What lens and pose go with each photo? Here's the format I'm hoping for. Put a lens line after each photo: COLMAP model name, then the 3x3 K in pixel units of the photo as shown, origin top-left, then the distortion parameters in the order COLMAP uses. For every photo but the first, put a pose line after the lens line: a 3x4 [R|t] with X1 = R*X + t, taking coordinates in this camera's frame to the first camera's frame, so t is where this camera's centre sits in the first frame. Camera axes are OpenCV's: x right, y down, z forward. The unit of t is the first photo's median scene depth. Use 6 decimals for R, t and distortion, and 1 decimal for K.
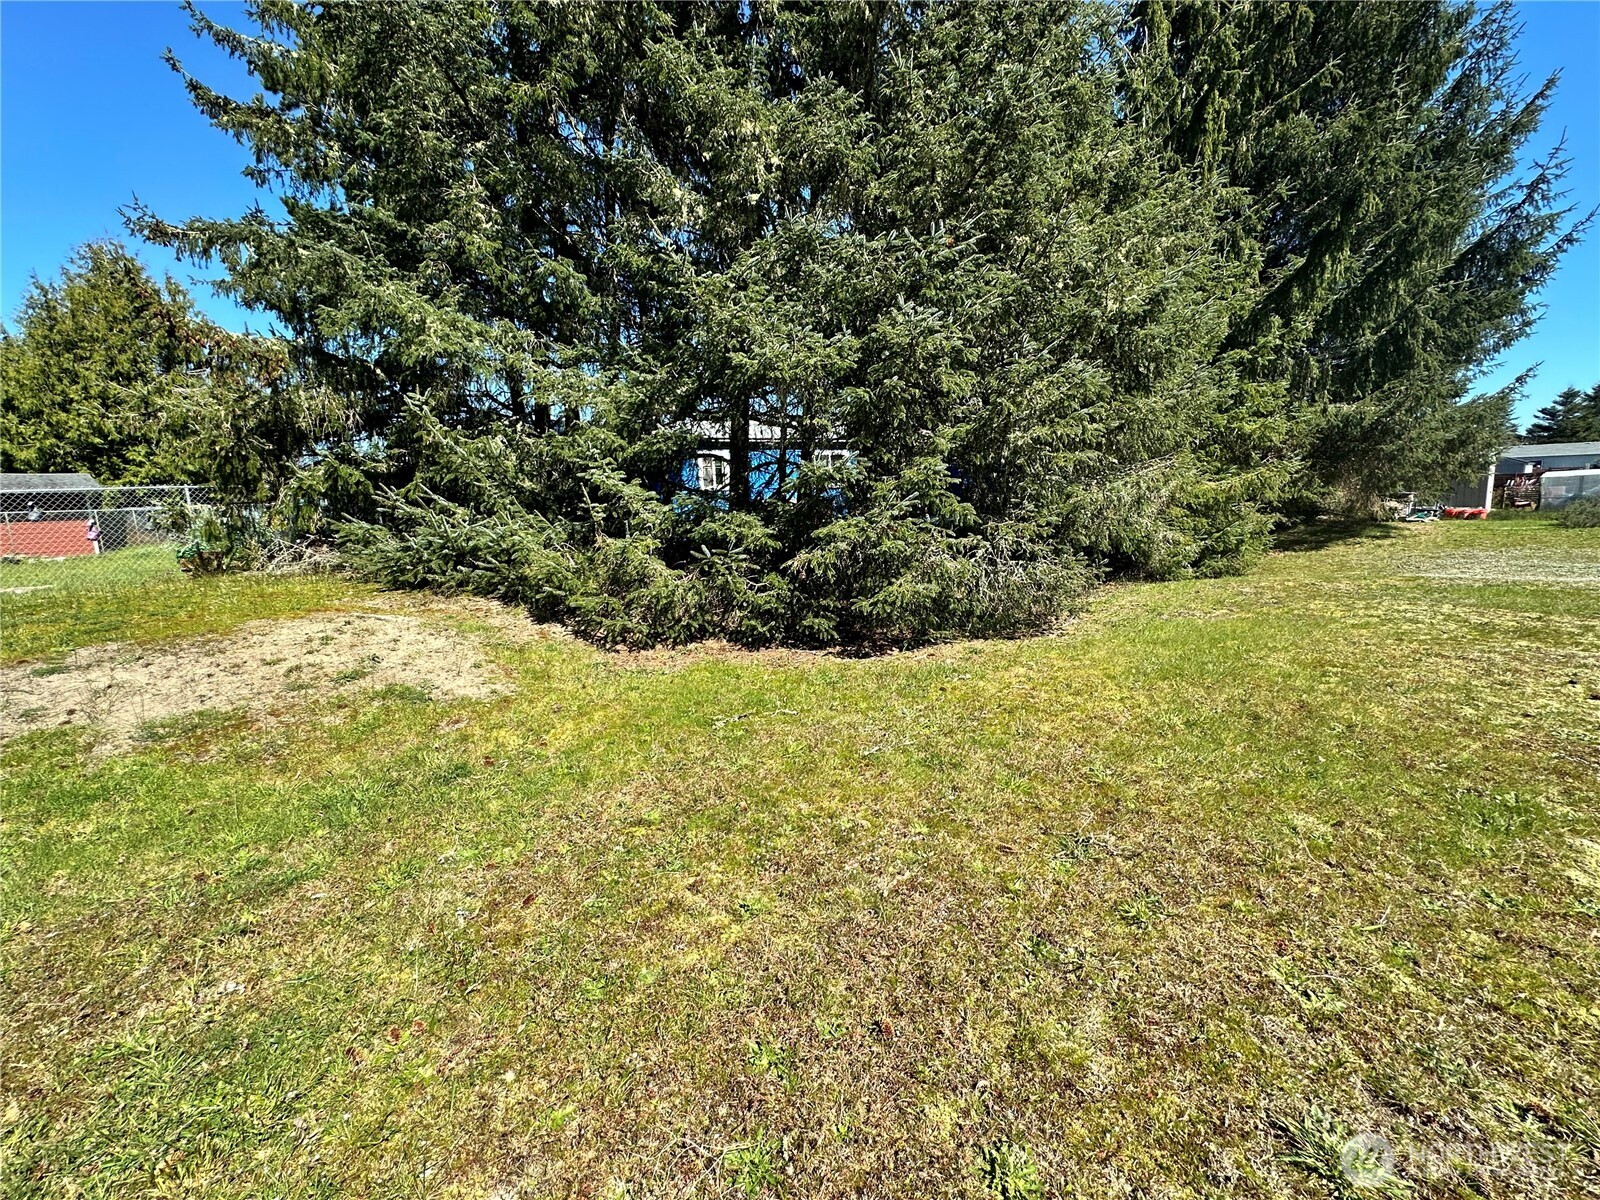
lens RADIAL K [[638.4, 0, 802.3], [0, 638.4, 599.0], [0, 0, 1]] dist [-0.003326, 0.000756]
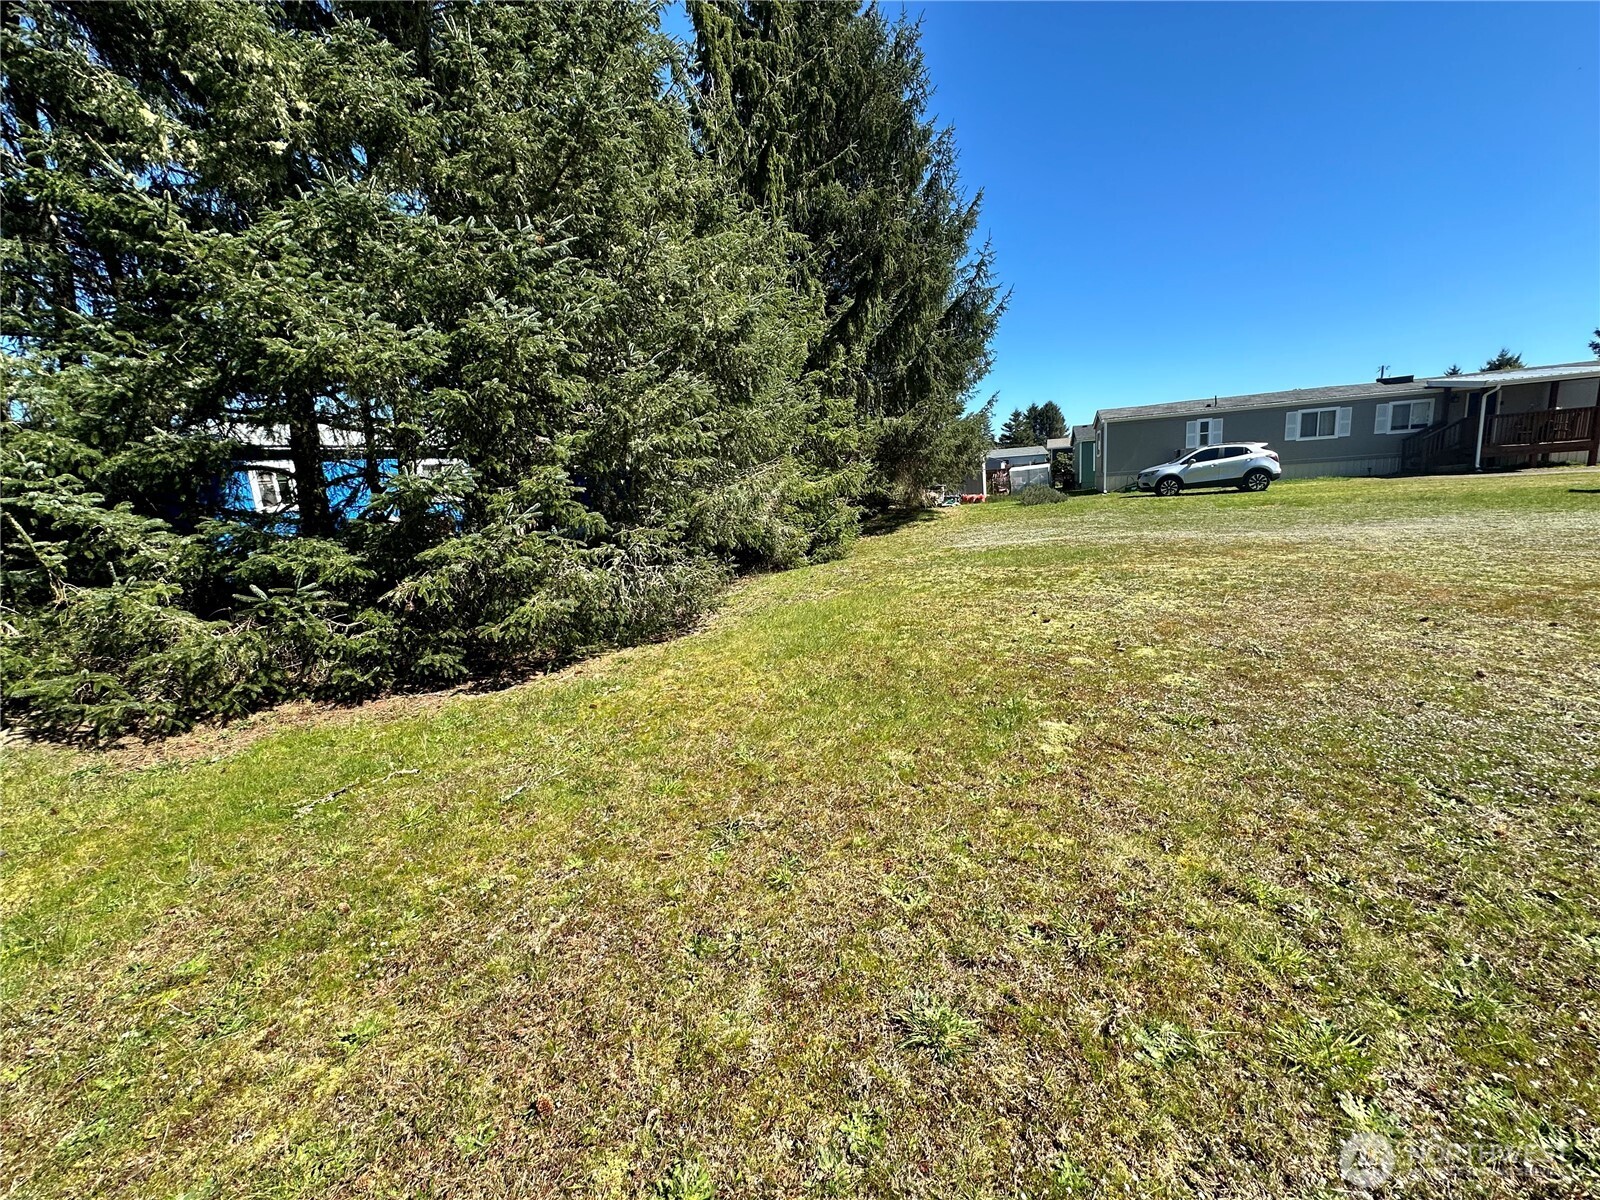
lens RADIAL K [[637.4, 0, 803.3], [0, 637.4, 598.8], [0, 0, 1]] dist [-0.002966, 0.000571]
pose [[0.856175, -0.122168, 0.502035, 0.022611], [0.127104, 0.991586, 0.024534, -0.001965], [-0.500808, 0.042805, 0.864499, 0.004637]]
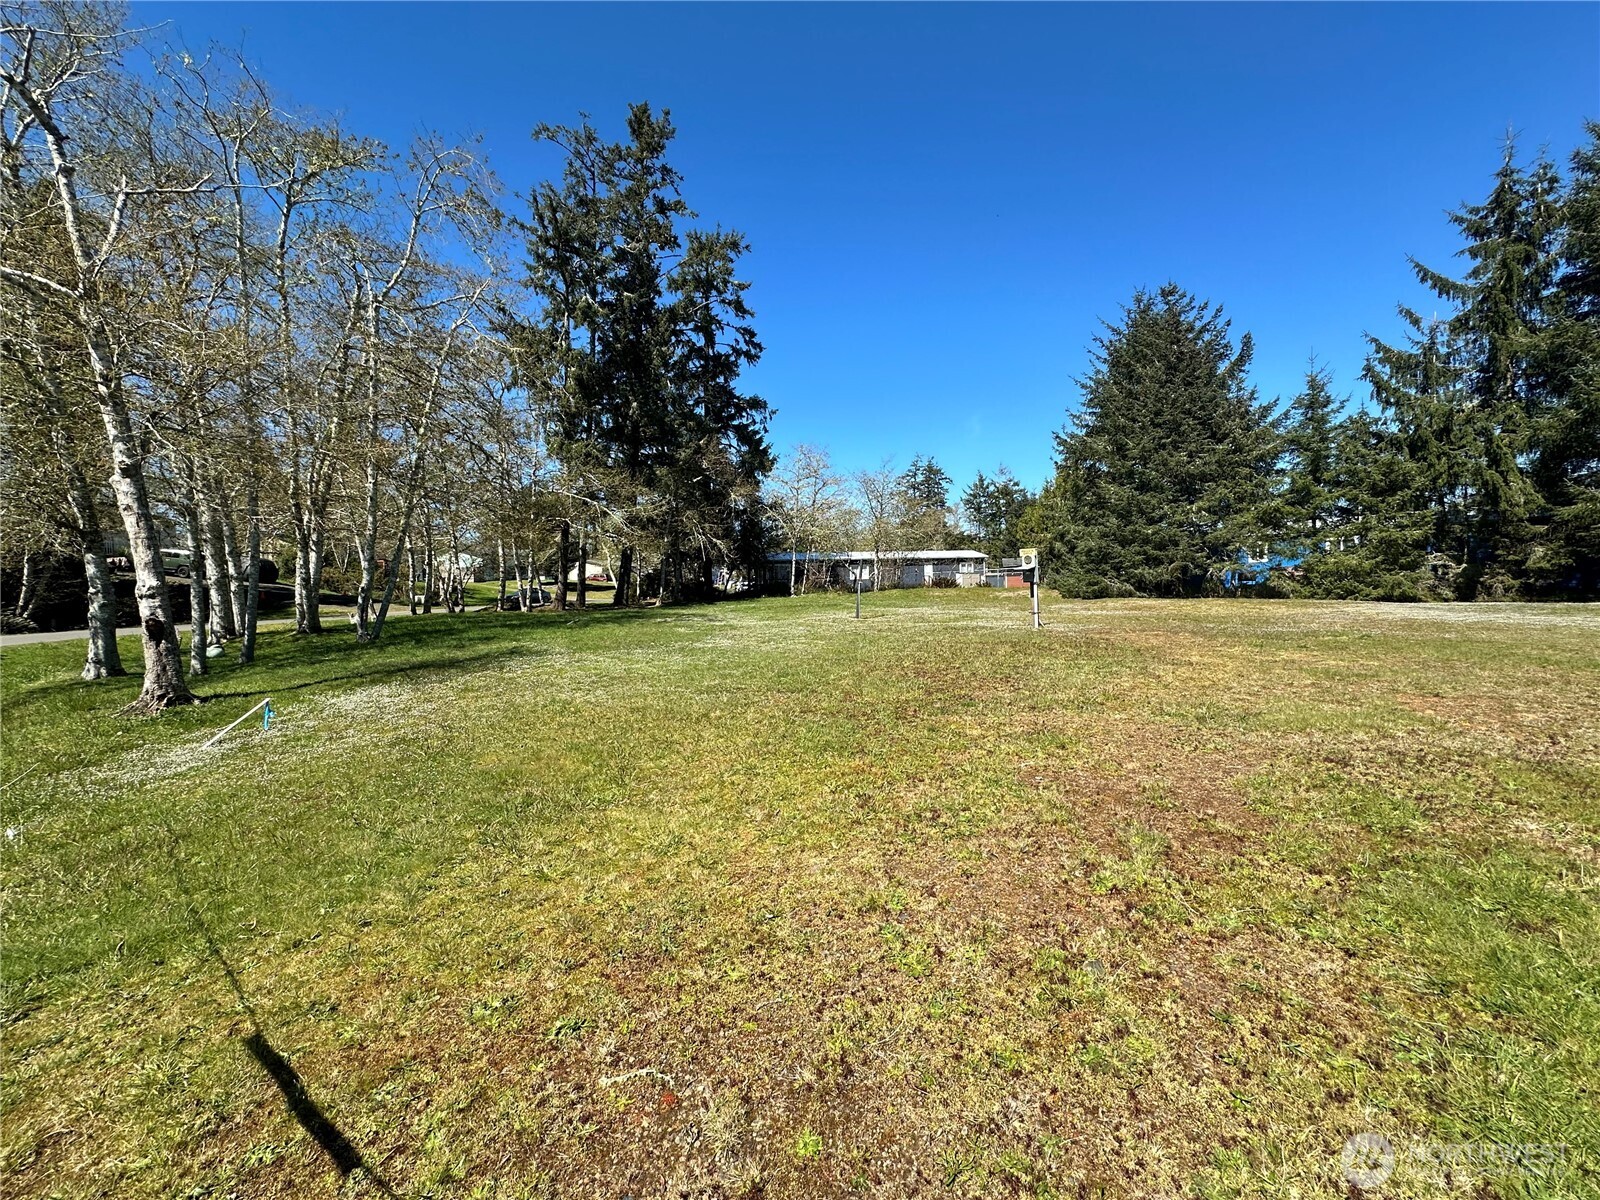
lens RADIAL K [[637.1, 0, 801.8], [0, 637.1, 599.8], [0, 0, 1]] dist [-0.003585, 0.001049]
pose [[0.298251, 0.044905, -0.953431, 4.115339], [-0.130093, 0.991484, 0.006001, 0.339537], [0.945580, 0.122245, 0.301553, -2.711427]]
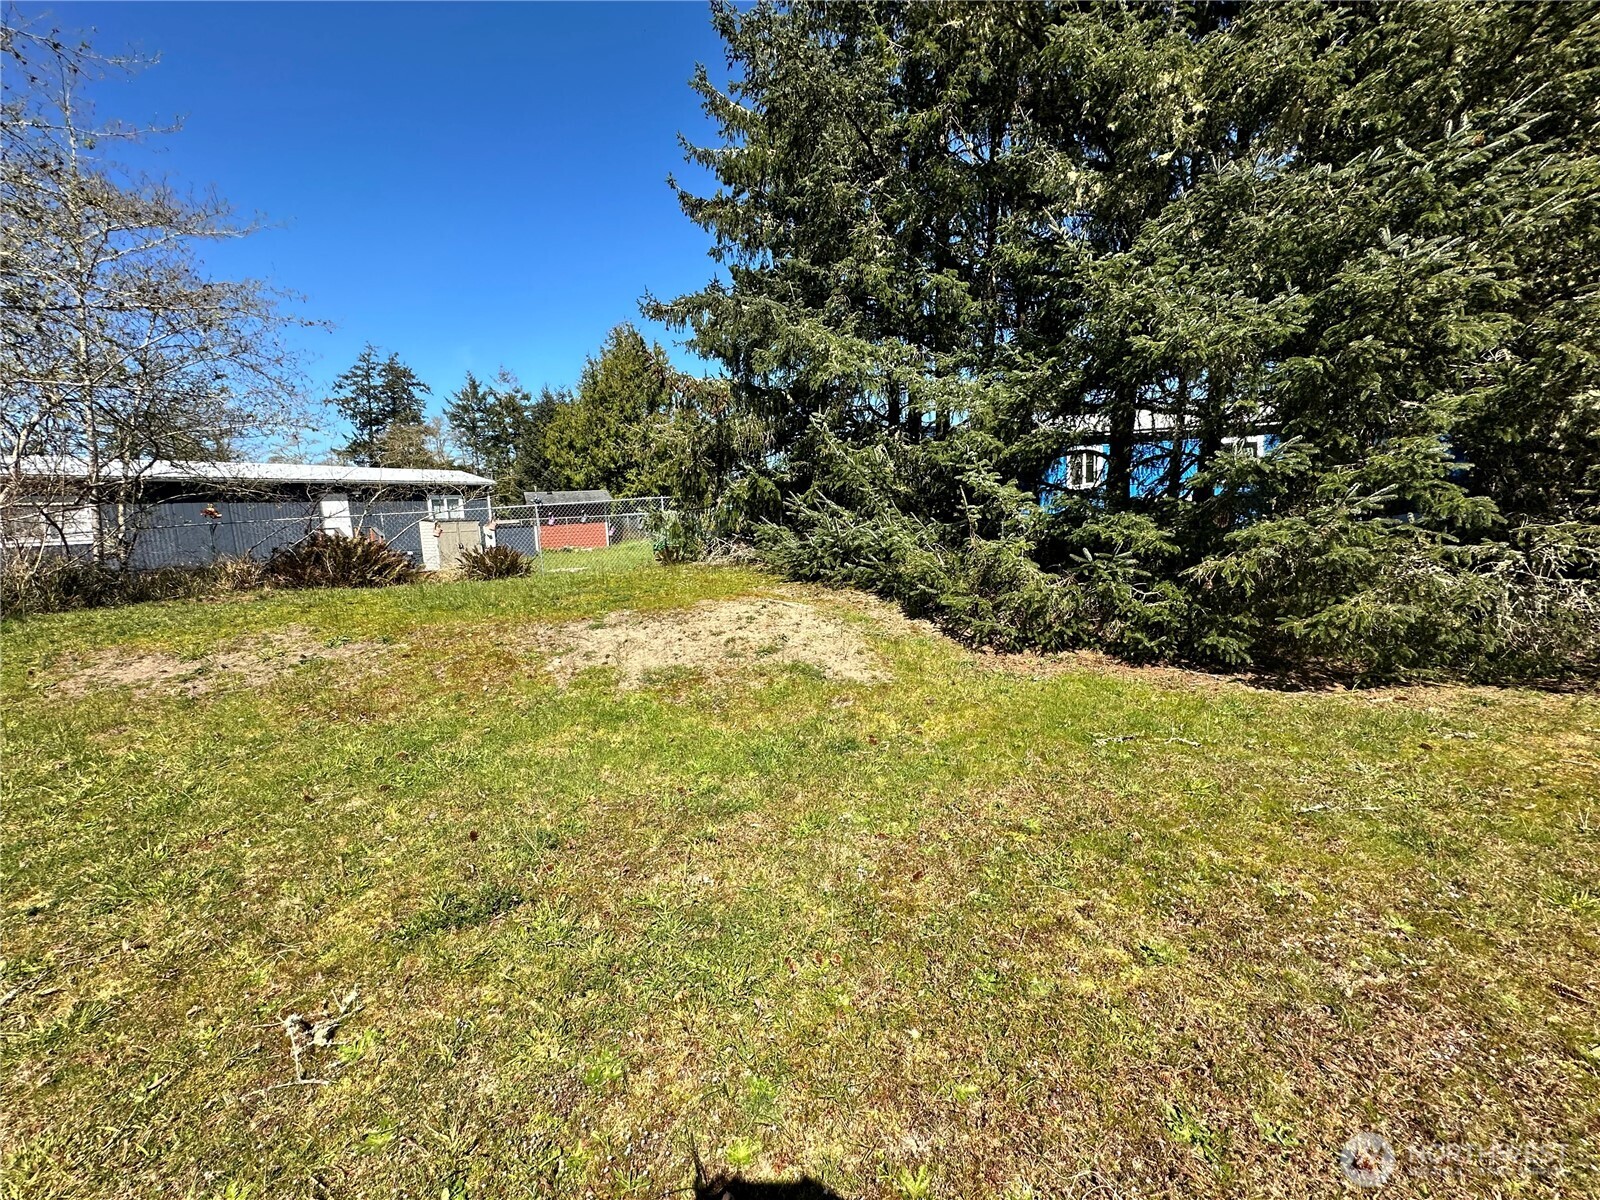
lens RADIAL K [[637.8, 0, 801.2], [0, 637.8, 599.4], [0, 0, 1]] dist [-0.002763, 0.000332]
pose [[0.859033, 0.059032, -0.508505, -0.029705], [-0.059694, 0.998104, 0.015027, 0.001235], [0.508428, 0.017446, 0.860928, -0.011950]]
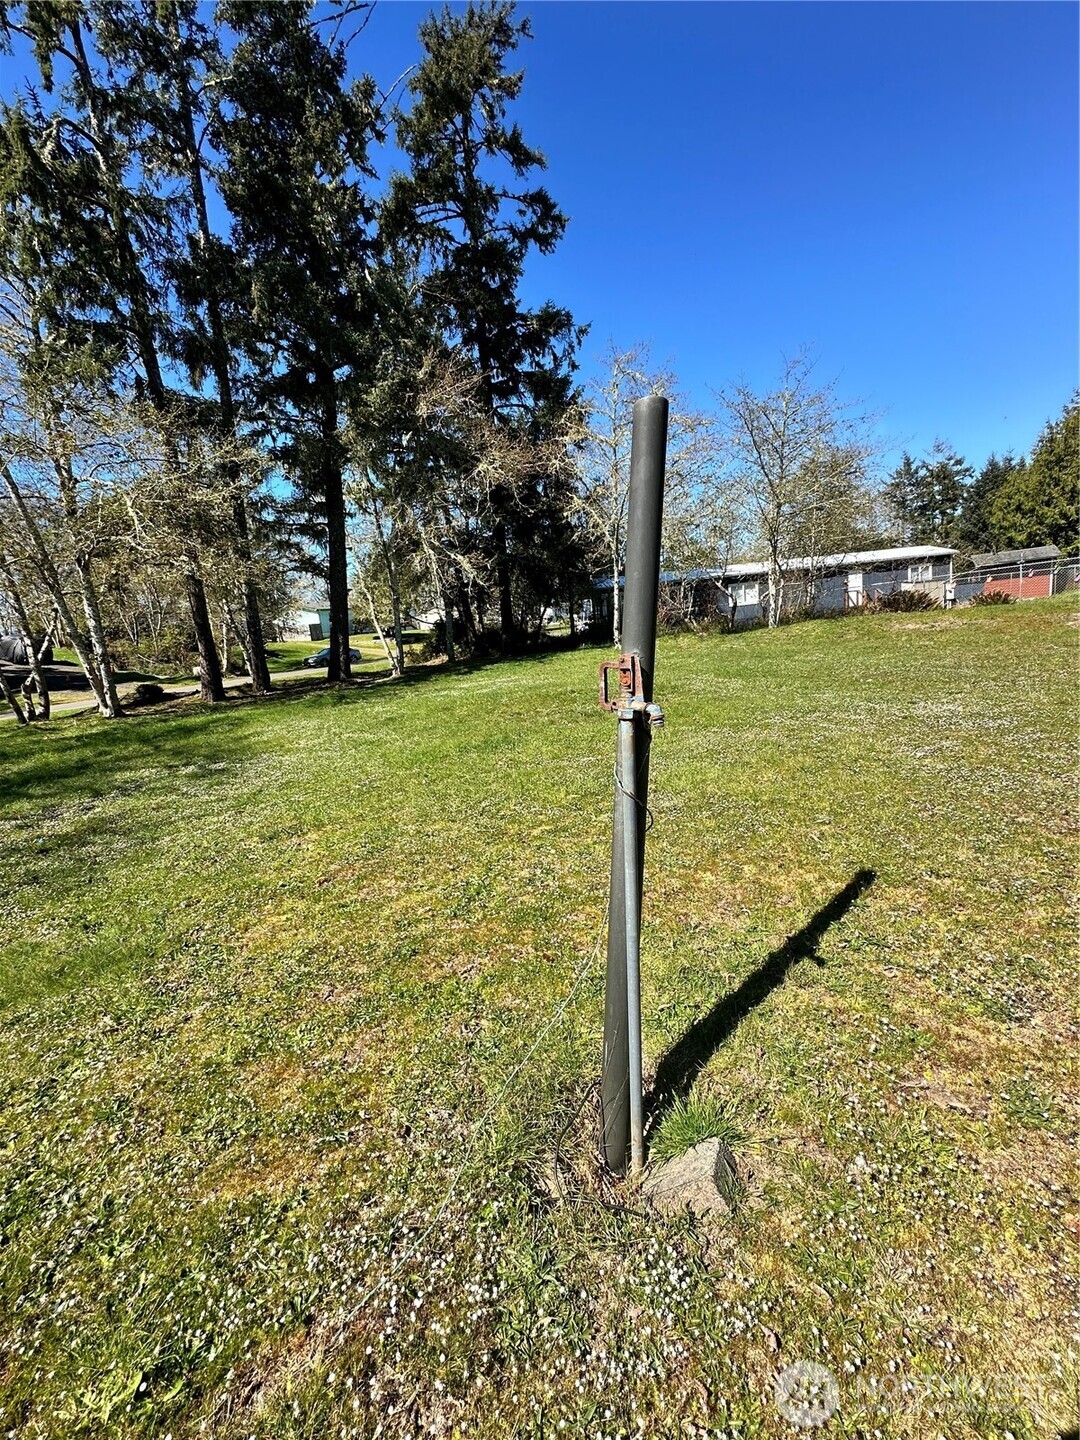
lens RADIAL K [[573.4, 0, 543.2], [0, 573.4, 725.5], [0, 0, 1]] dist [-0.003585, 0.001049]
pose [[0.054137, 0.193975, -0.979512, 1.305008], [-0.056400, 0.979978, 0.190950, 0.194903], [0.996939, 0.044907, 0.063993, -1.498278]]
